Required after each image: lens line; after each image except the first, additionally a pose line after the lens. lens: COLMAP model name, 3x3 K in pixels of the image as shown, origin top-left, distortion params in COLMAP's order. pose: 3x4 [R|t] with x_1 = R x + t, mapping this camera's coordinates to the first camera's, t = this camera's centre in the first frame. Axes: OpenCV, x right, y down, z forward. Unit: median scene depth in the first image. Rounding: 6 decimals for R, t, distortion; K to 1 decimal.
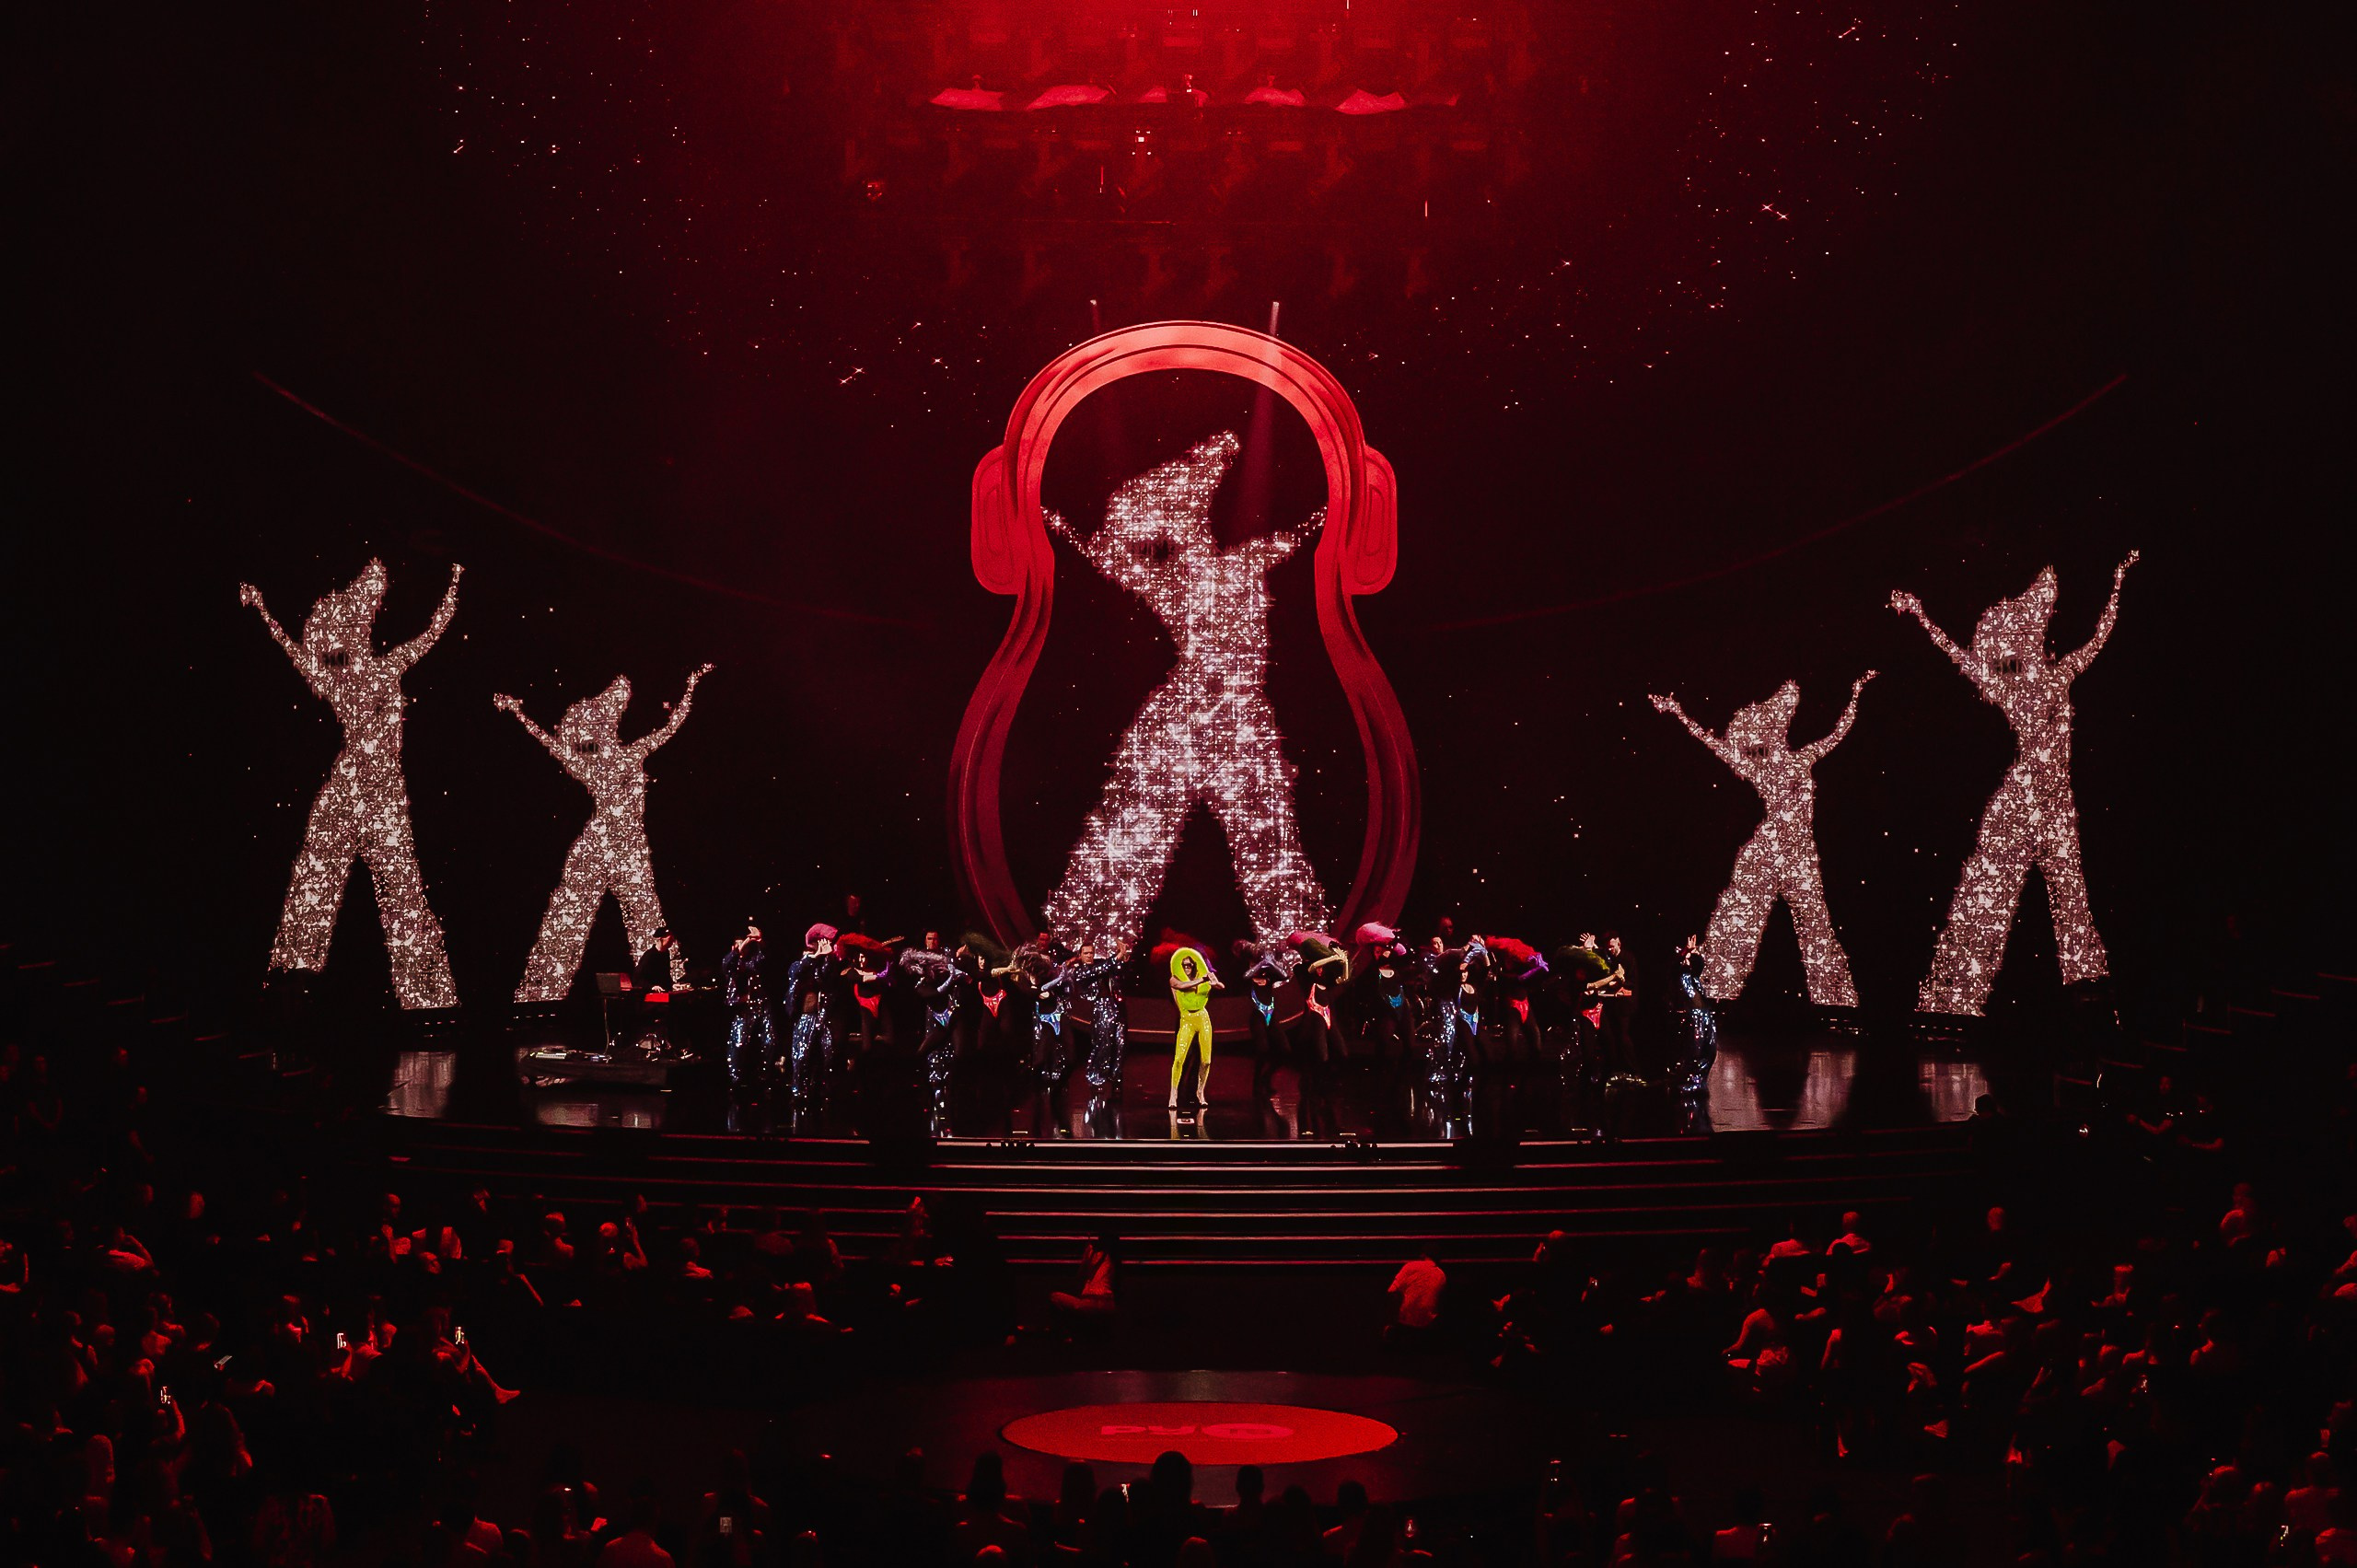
lens RADIAL K [[3515.3, 0, 1175.4], [0, 3515.3, 779.6], [0, 0, 1]] dist [0.017887, 0.000000]
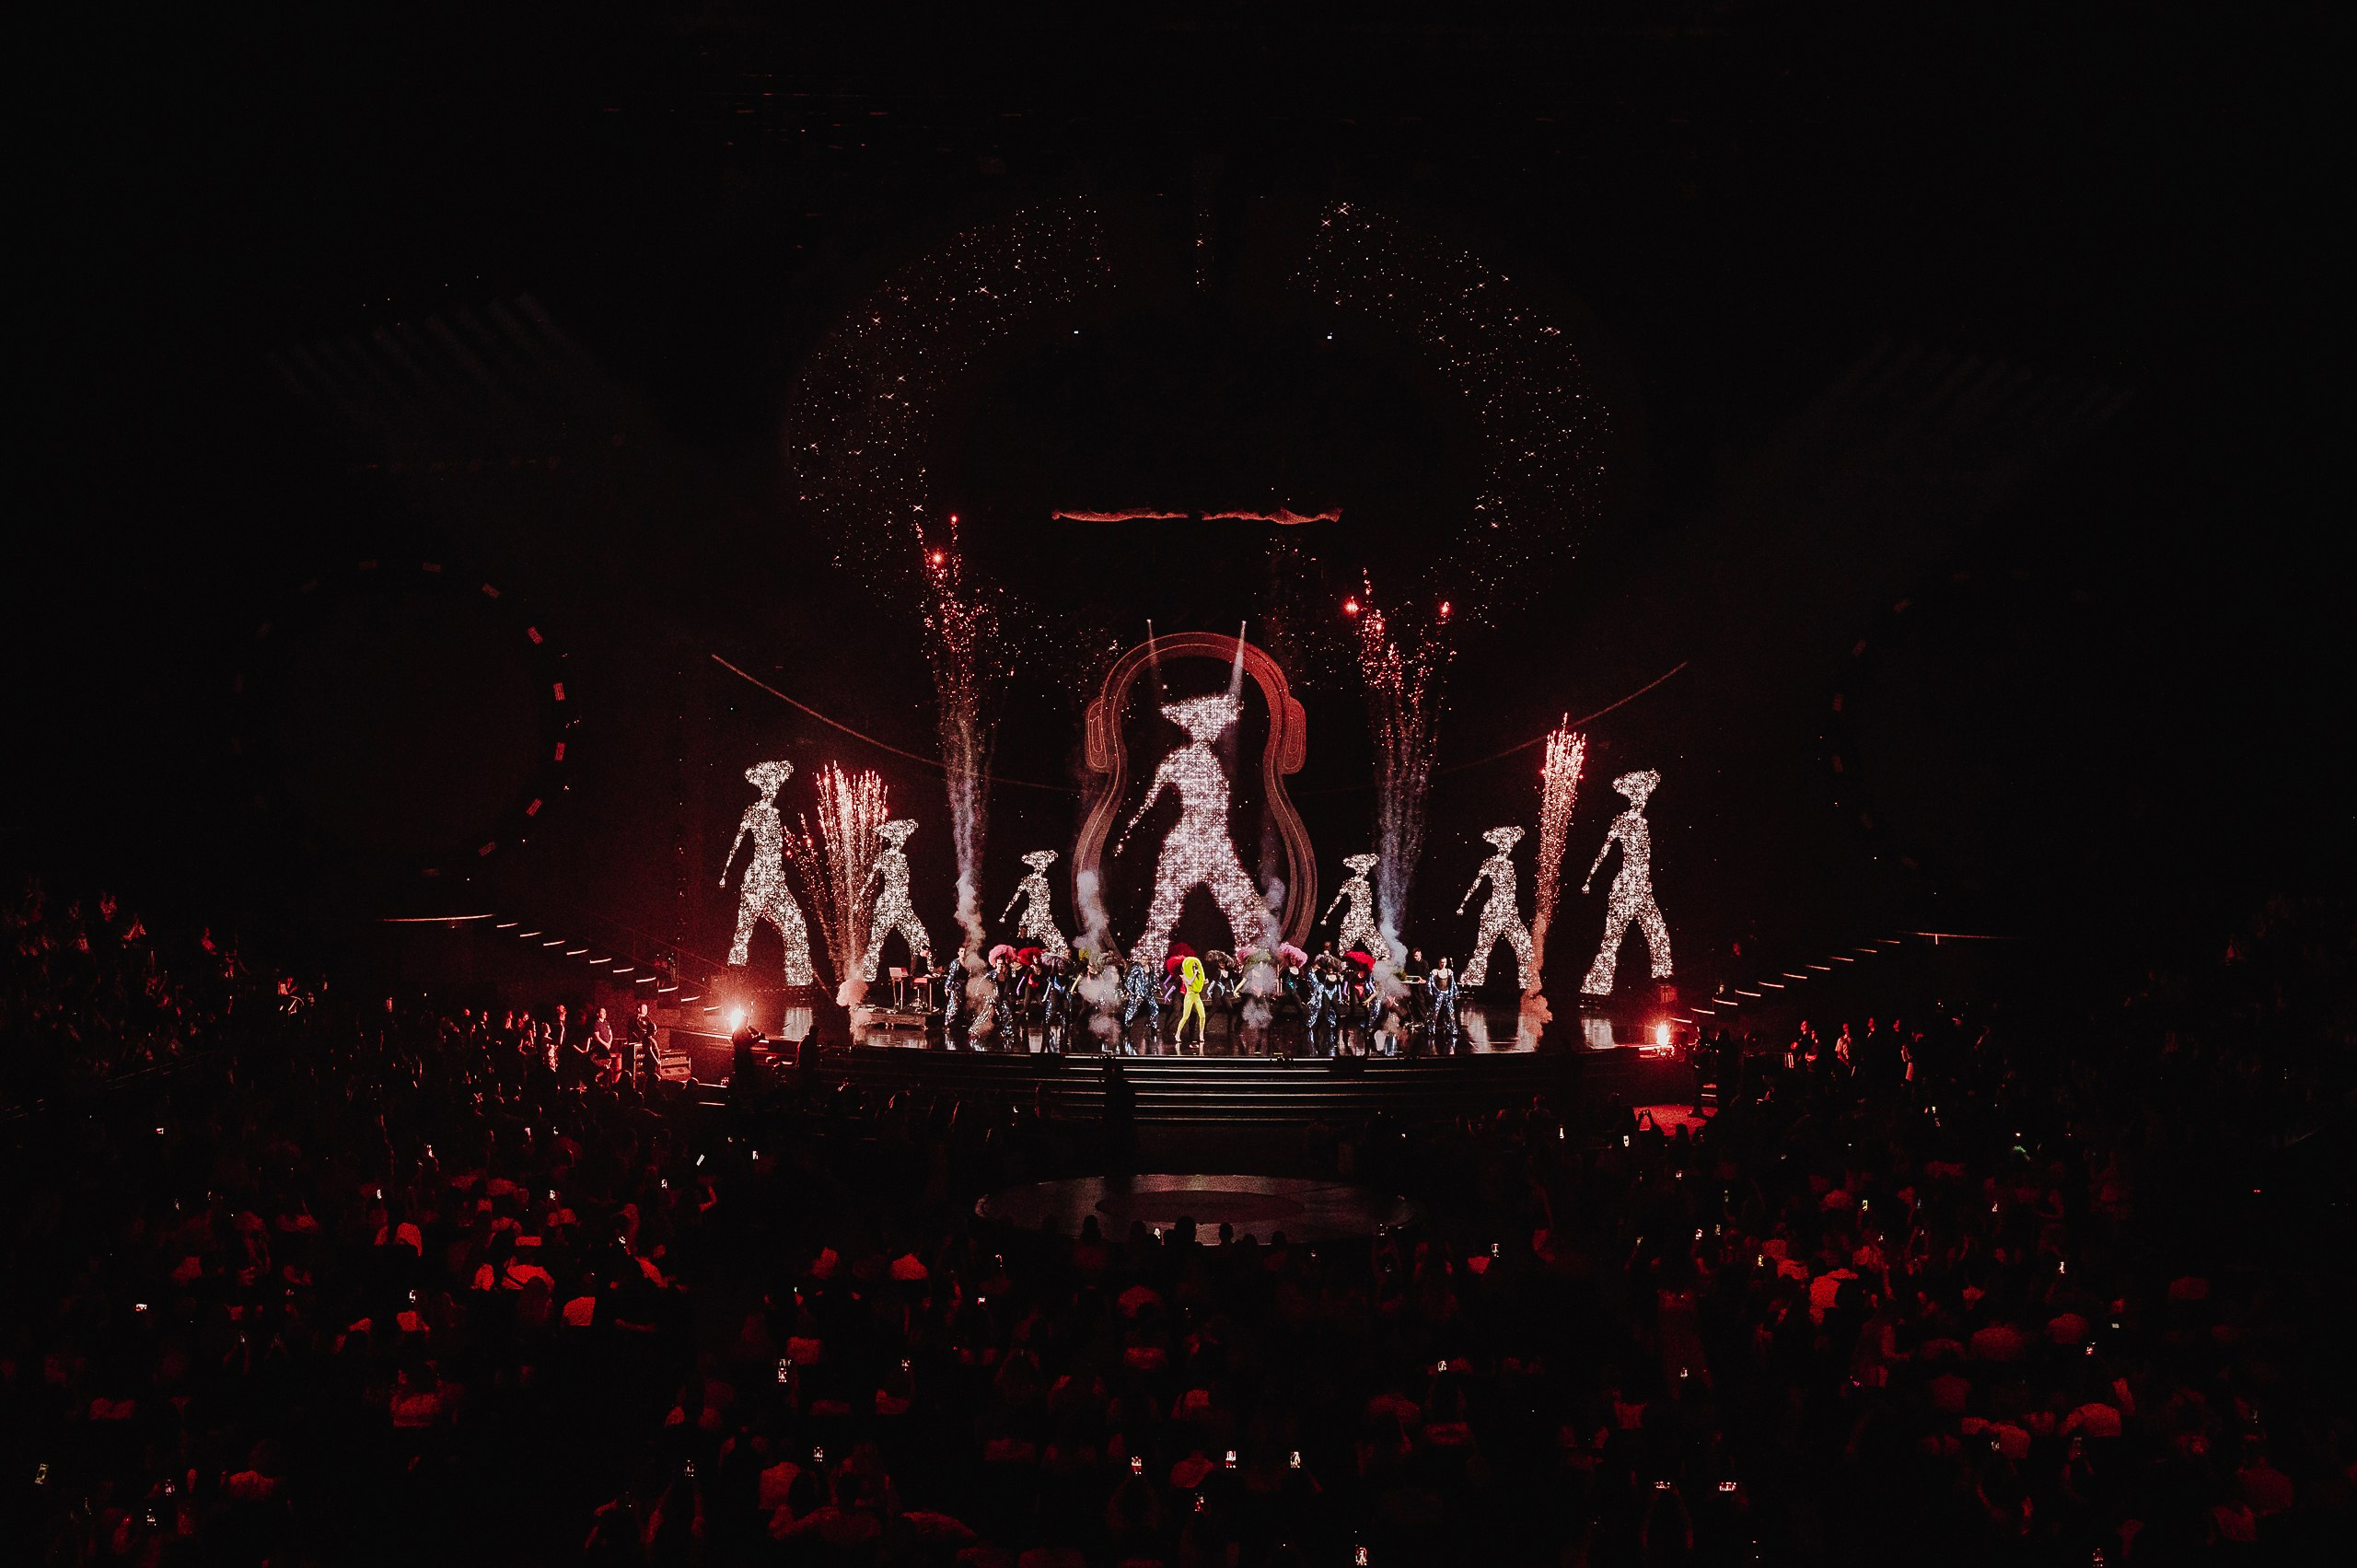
lens RADIAL K [[2605.4, 0, 1169.9], [0, 2605.4, 782.5], [0, 0, 1]] dist [0.003632, 0.000000]
pose [[0.999769, 0.006211, -0.020589, 0.018119], [-0.006346, 0.999959, -0.006489, -0.038277], [0.020548, 0.006618, 0.999767, -0.430166]]
